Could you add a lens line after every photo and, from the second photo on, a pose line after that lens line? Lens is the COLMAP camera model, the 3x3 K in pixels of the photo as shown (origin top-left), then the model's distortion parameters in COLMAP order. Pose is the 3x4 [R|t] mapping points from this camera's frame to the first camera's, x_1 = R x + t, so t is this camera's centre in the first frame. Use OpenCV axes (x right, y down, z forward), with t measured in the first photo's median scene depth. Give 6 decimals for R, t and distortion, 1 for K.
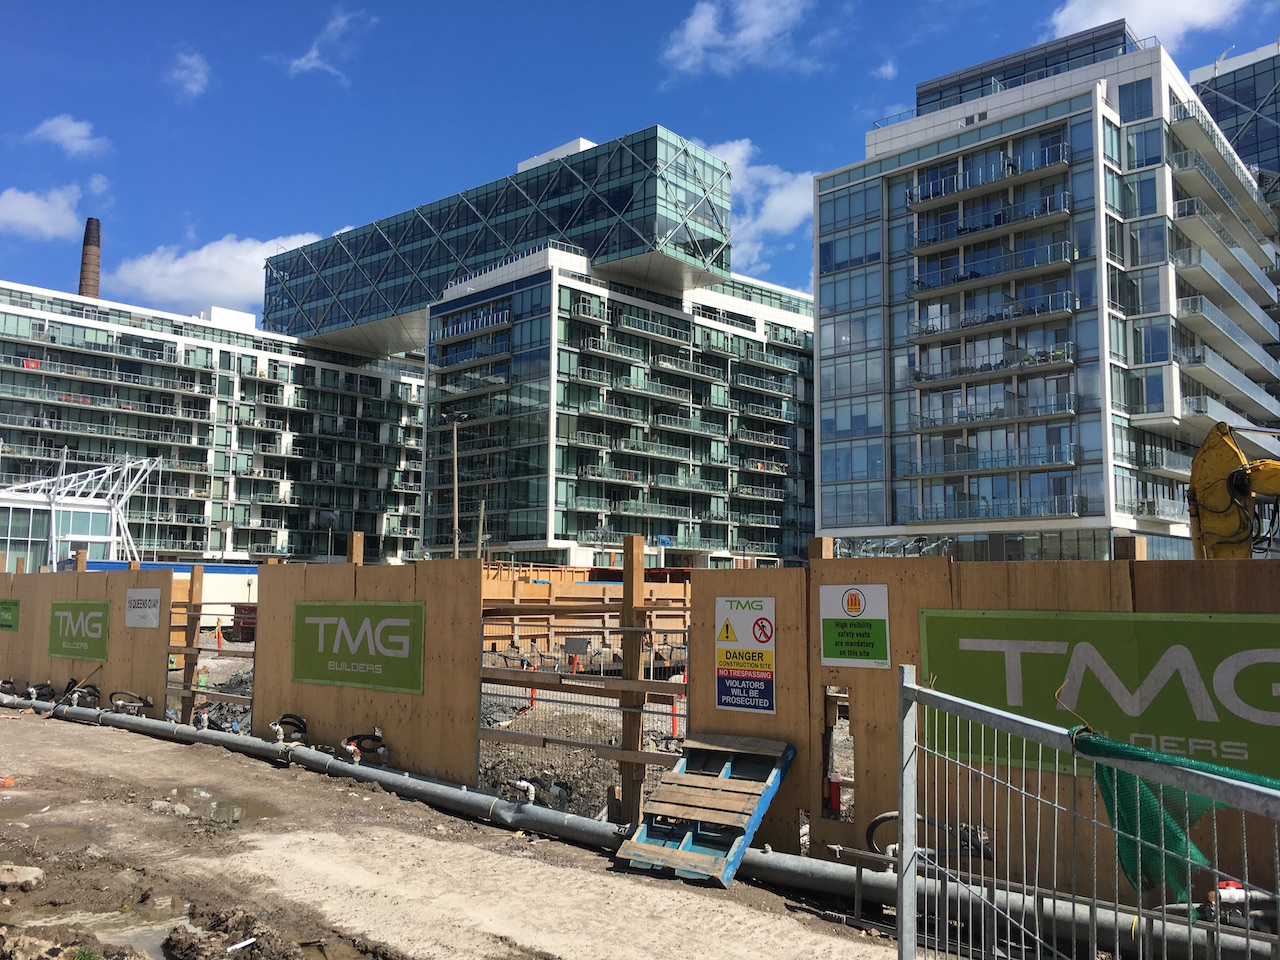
lens RADIAL K [[1084.4, 0, 640.0], [0, 1084.4, 480.0], [0, 0, 1]] dist [0.086495, -0.105083]
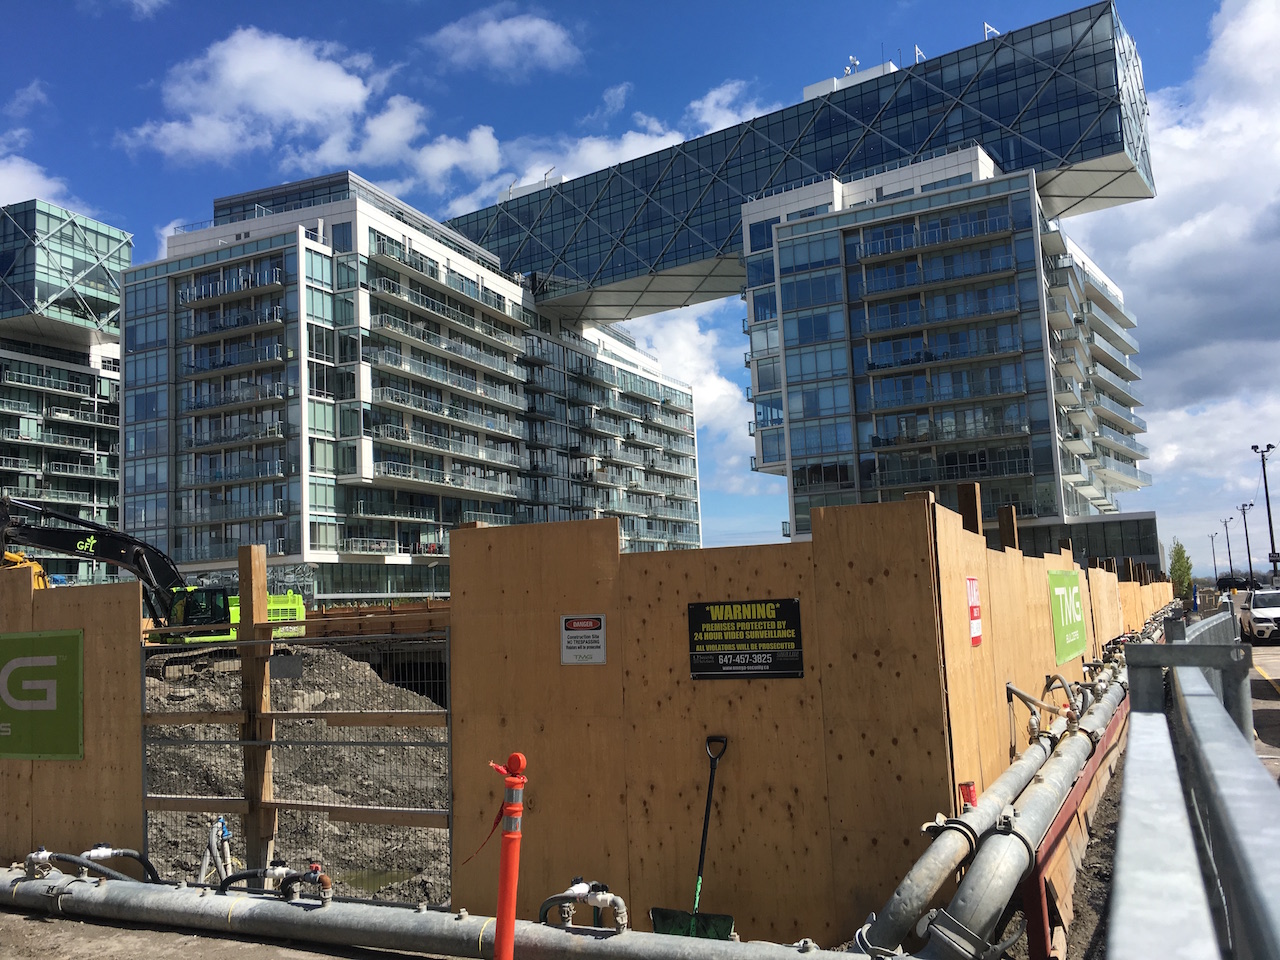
lens RADIAL K [[1084.4, 0, 640.0], [0, 1084.4, 480.0], [0, 0, 1]] dist [0.086495, -0.105083]
pose [[0.951047, -0.016145, 0.308623, 0.320319], [0.020464, 0.999733, -0.010762, -0.026649], [-0.308367, 0.016551, 0.951124, -0.298691]]
